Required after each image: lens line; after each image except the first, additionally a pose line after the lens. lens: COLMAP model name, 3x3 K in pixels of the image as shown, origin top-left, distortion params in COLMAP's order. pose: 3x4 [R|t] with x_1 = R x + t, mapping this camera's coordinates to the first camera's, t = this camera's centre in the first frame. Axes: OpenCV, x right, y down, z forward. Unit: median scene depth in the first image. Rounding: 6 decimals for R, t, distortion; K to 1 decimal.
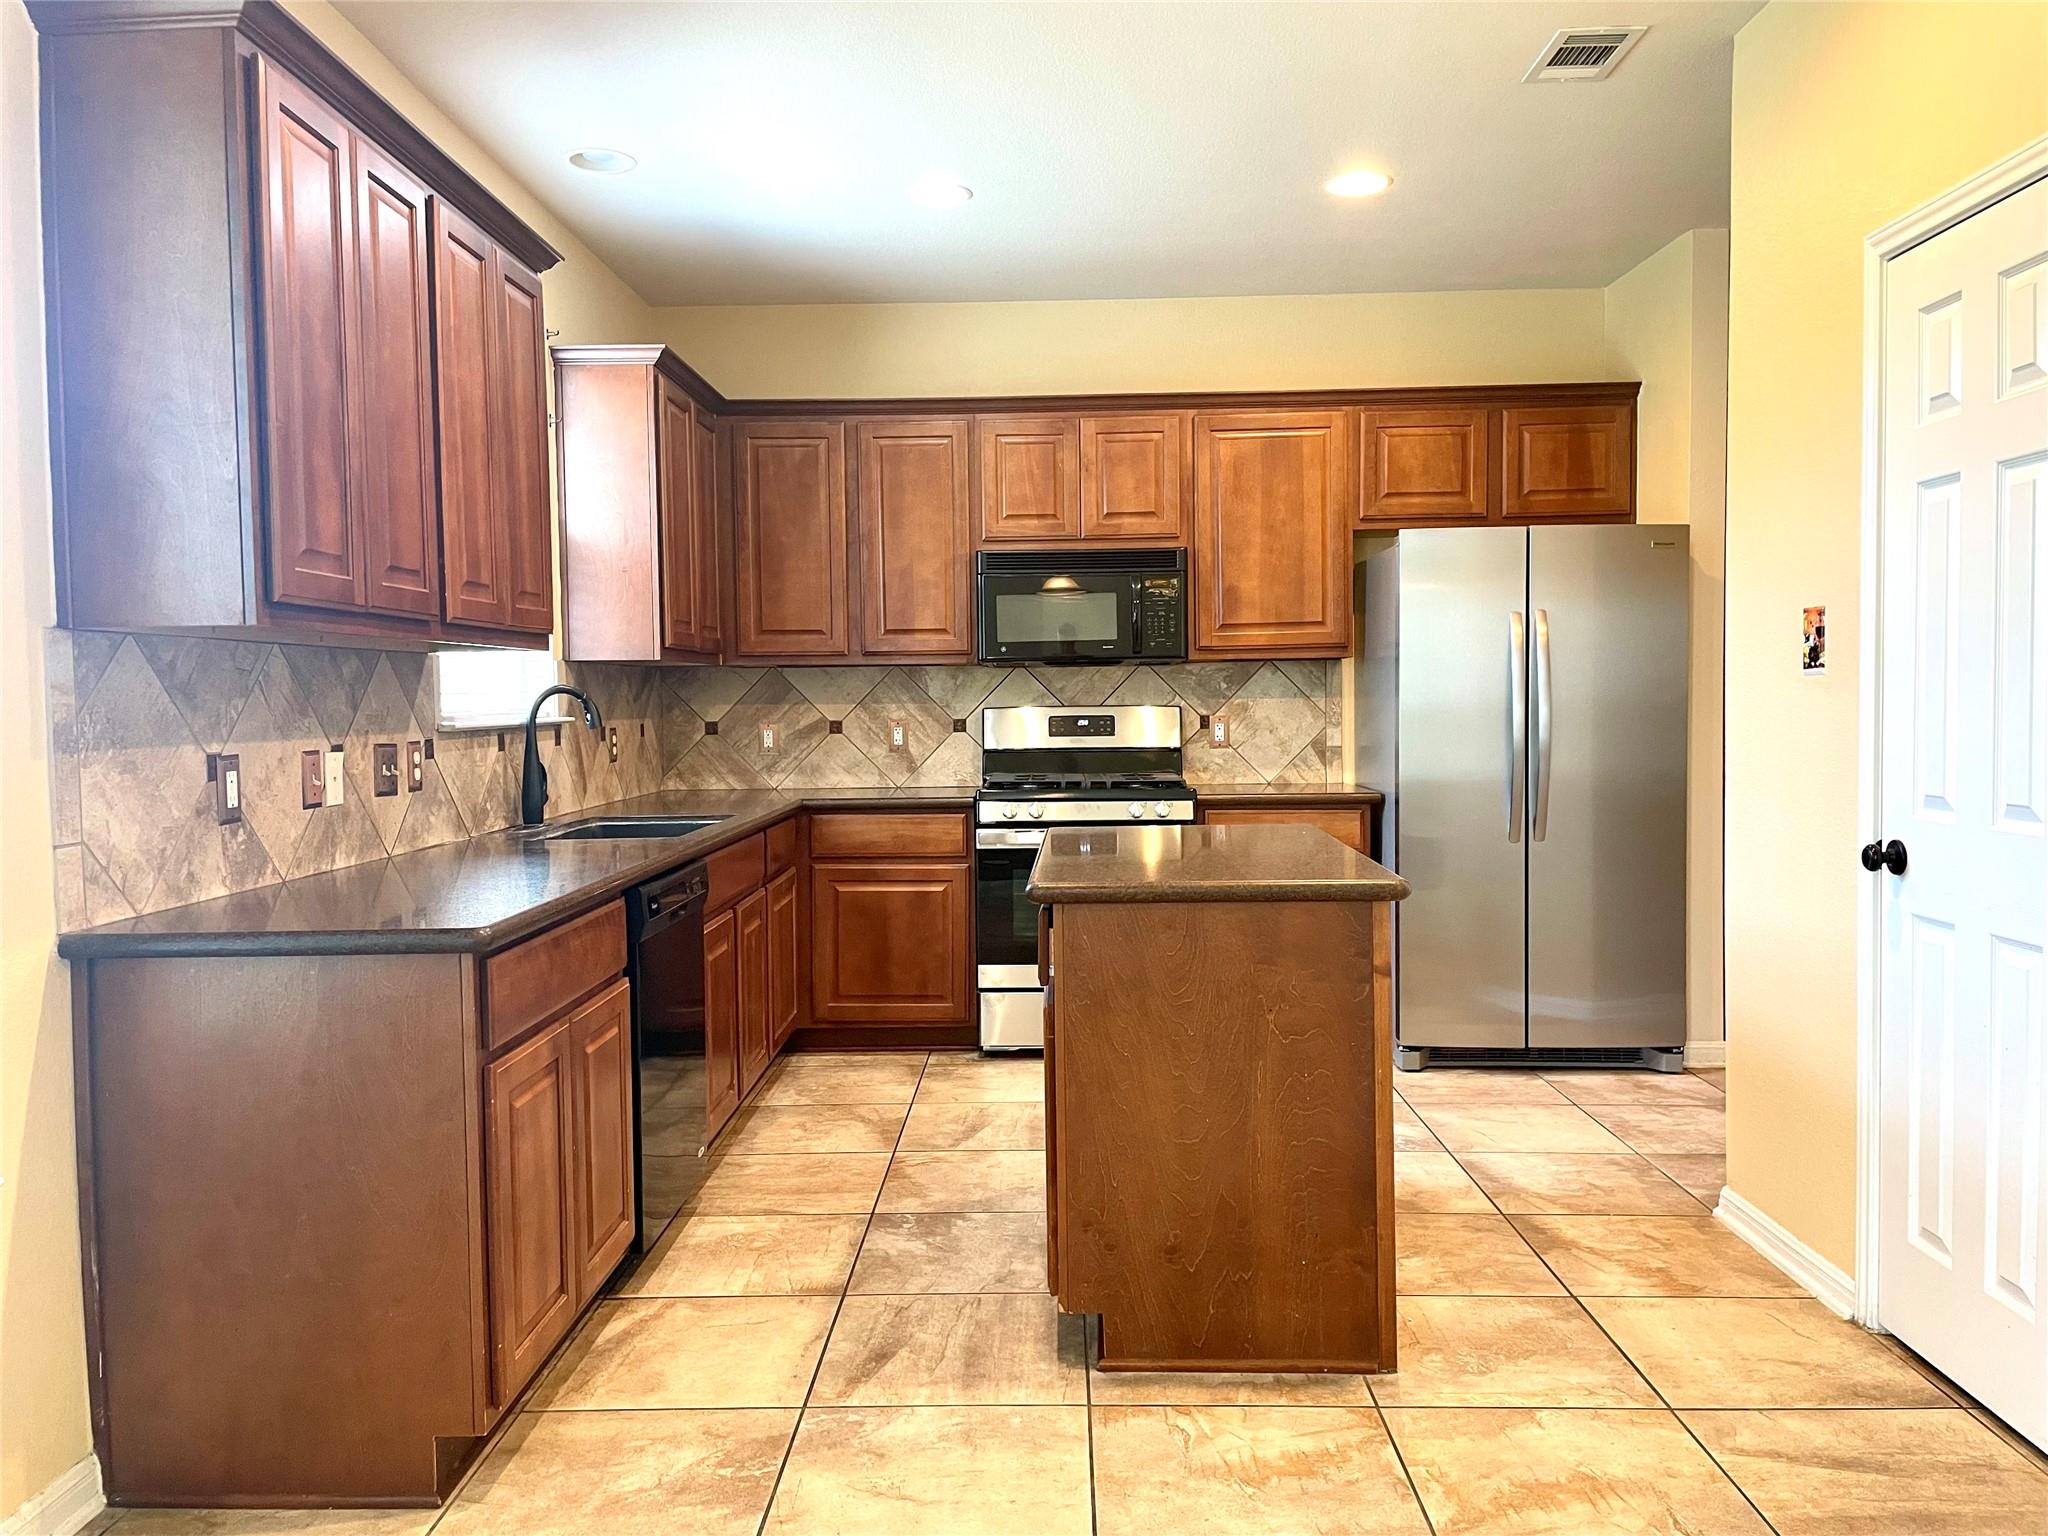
lens RADIAL K [[1534.7, 0, 1024.0], [0, 1534.7, 768.0], [0, 0, 1]] dist [-0.000855, -0.011047]
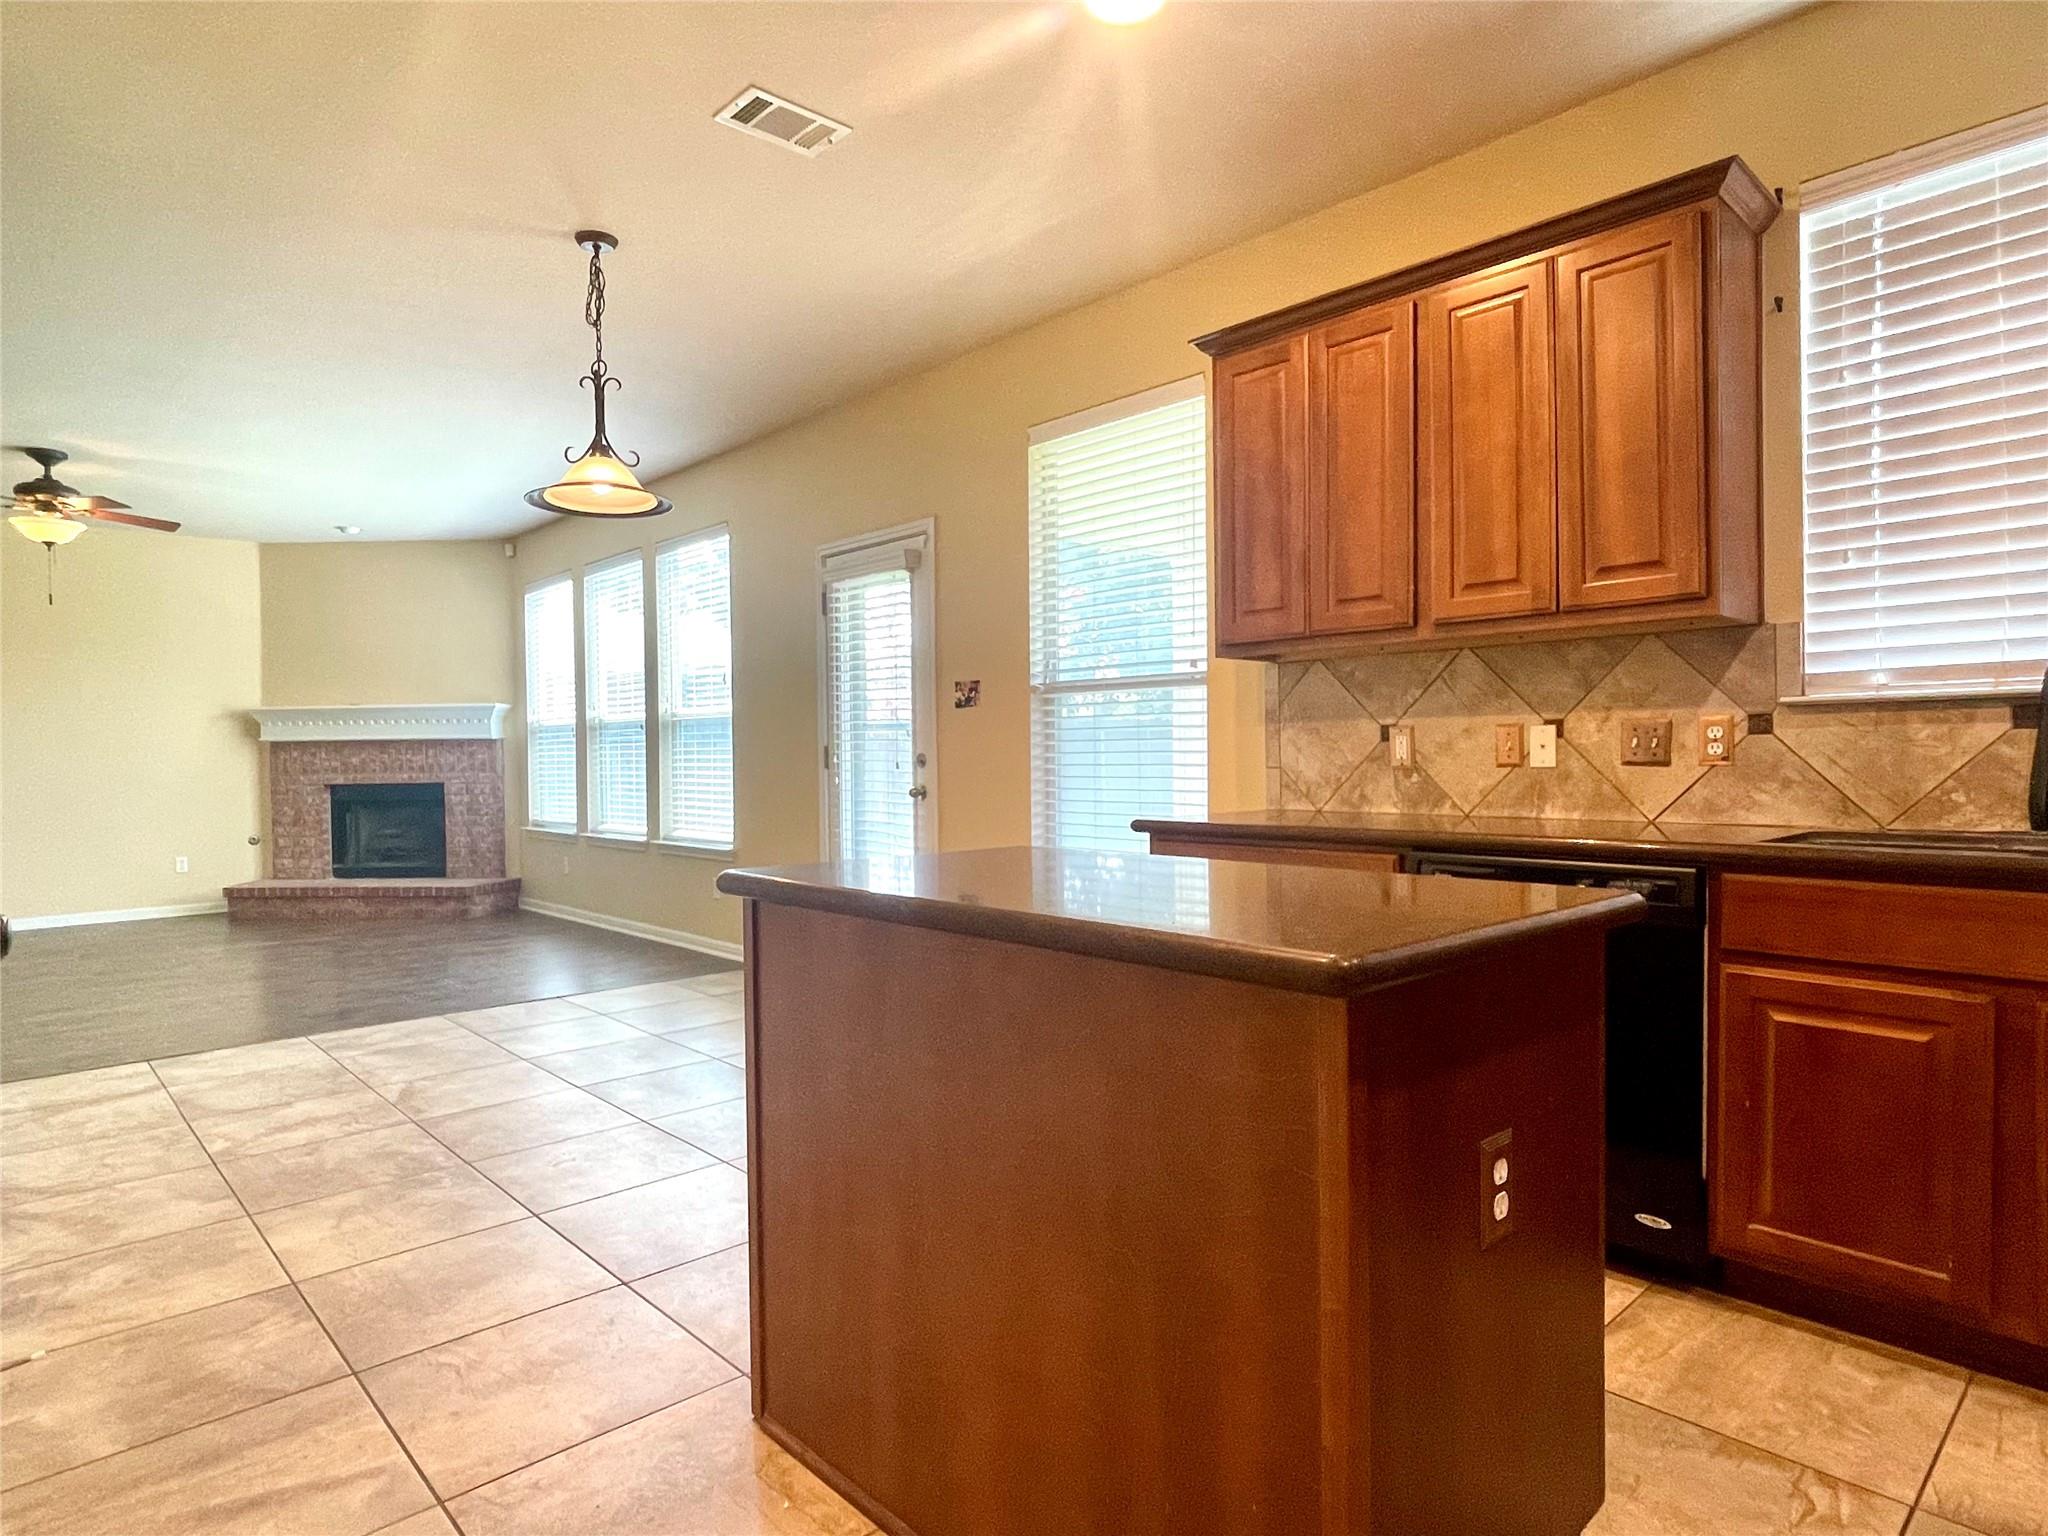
lens RADIAL K [[1163.2, 0, 1035.4], [0, 1163.2, 774.7], [0, 0, 1]] dist [-0.007044, 0.000854]
pose [[-0.713655, 0.035057, -0.699619, 0.304672], [-0.010705, 0.998085, 0.060932, -0.013818], [0.700415, 0.050974, -0.711913, 0.818094]]
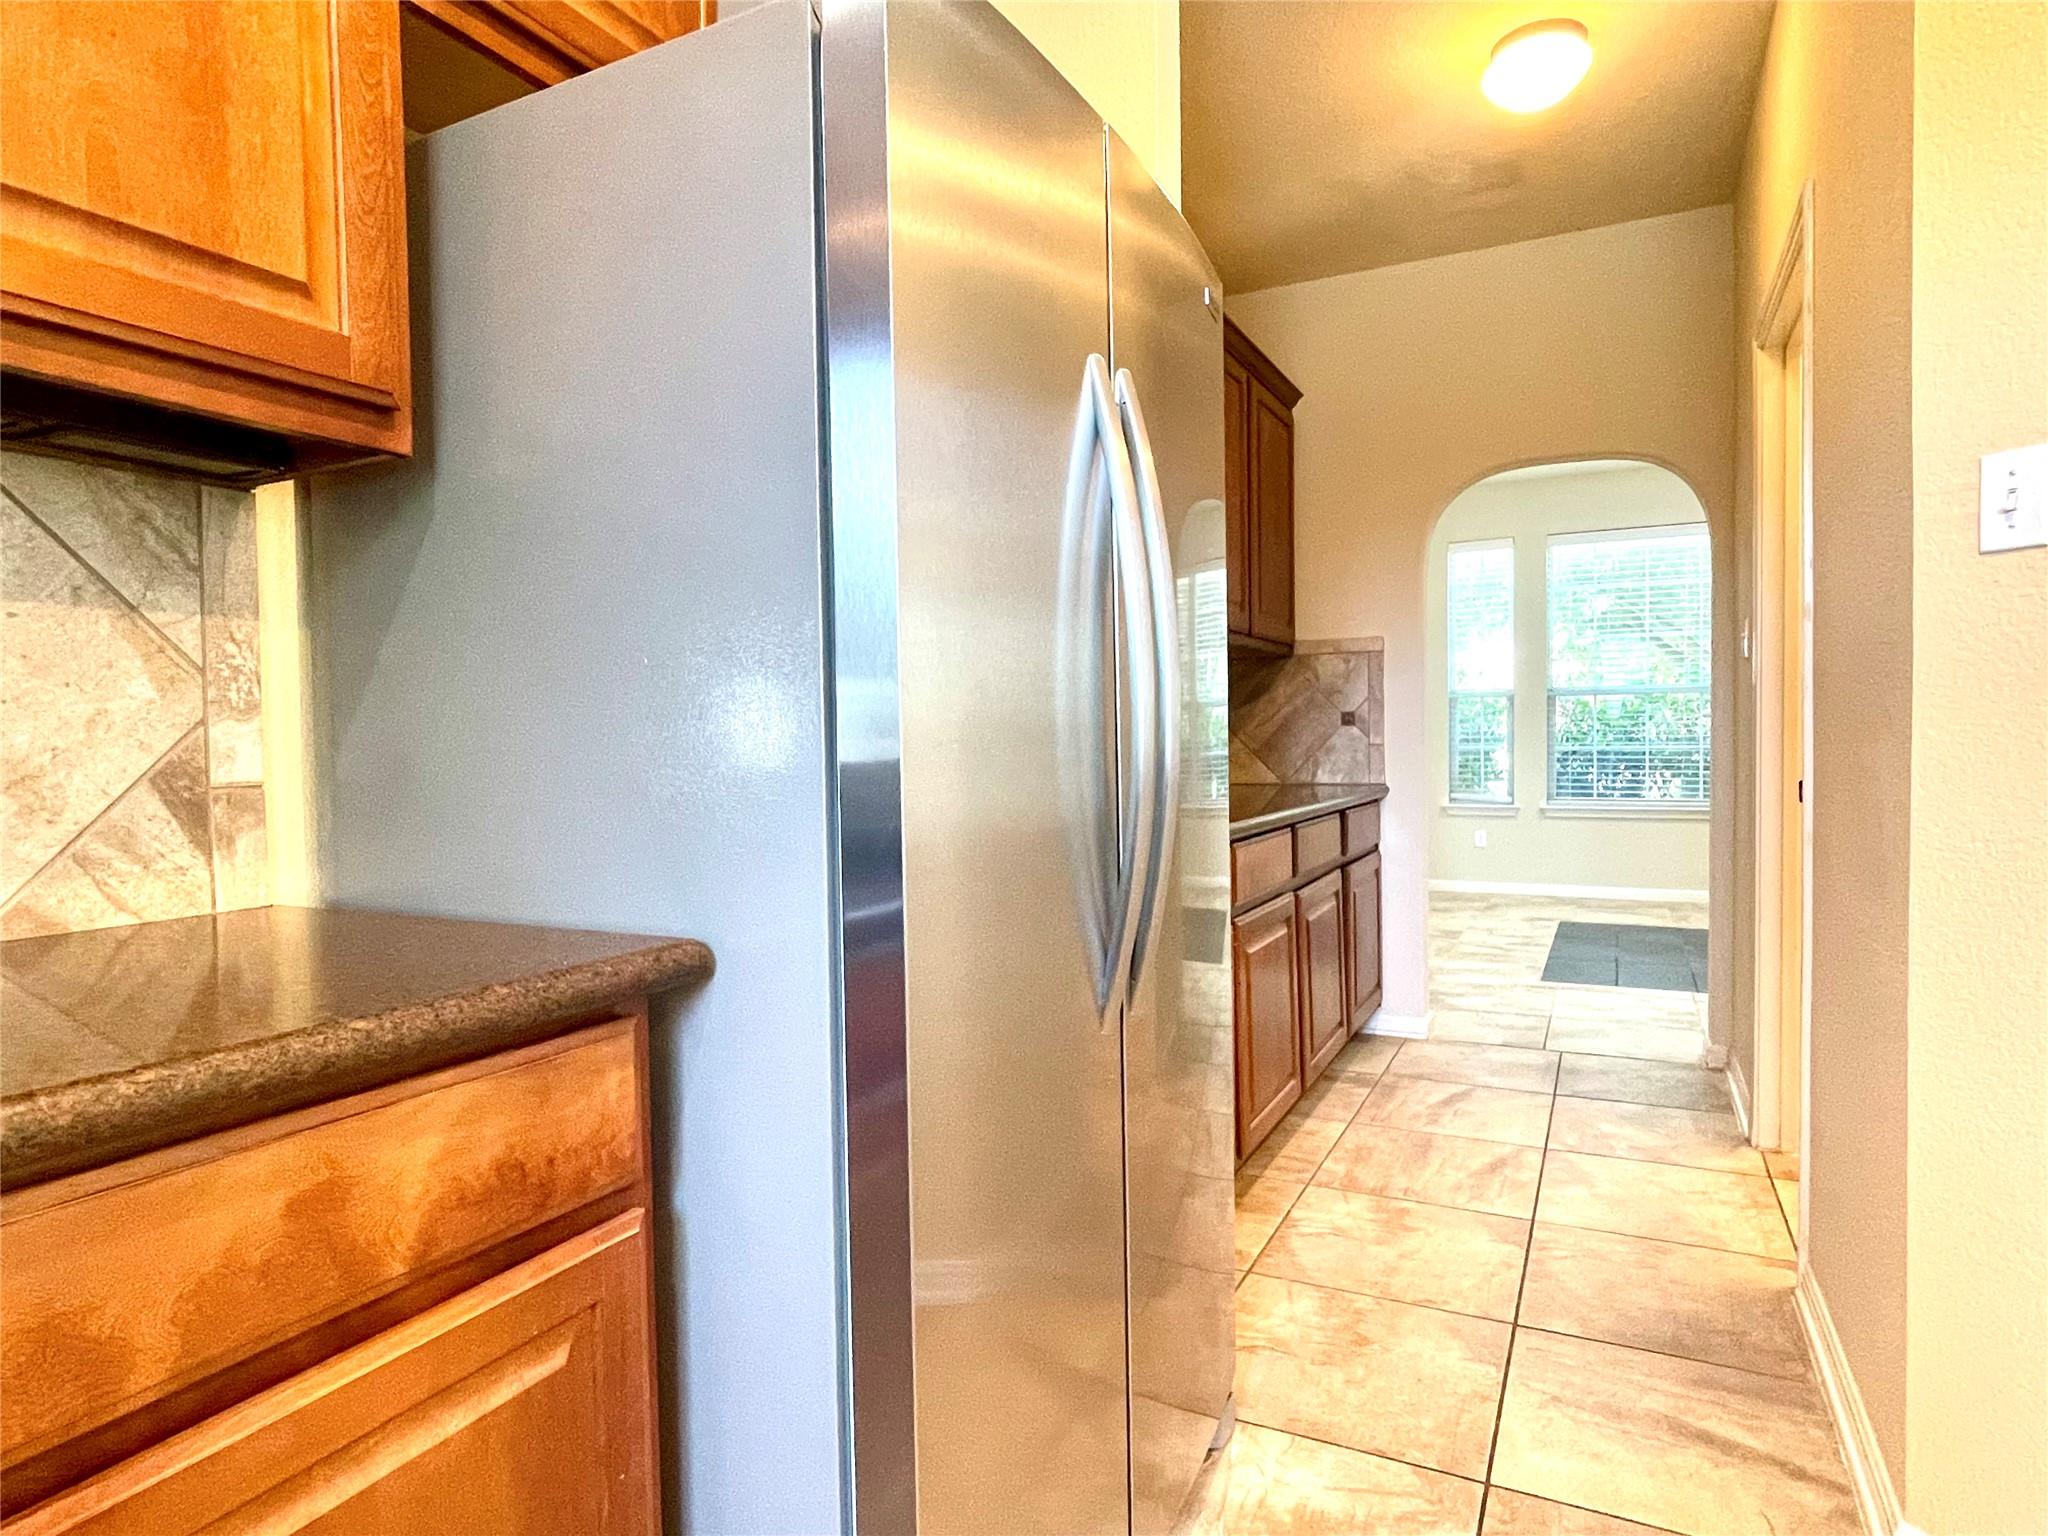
lens RADIAL K [[1163.2, 0, 1035.4], [0, 1163.2, 774.7], [0, 0, 1]] dist [-0.007044, 0.000854]
pose [[0.425864, -0.025694, 0.904422, 0.071167], [0.054359, 0.998518, 0.002771, -0.008865], [-0.903153, 0.047984, 0.426630, 0.821060]]
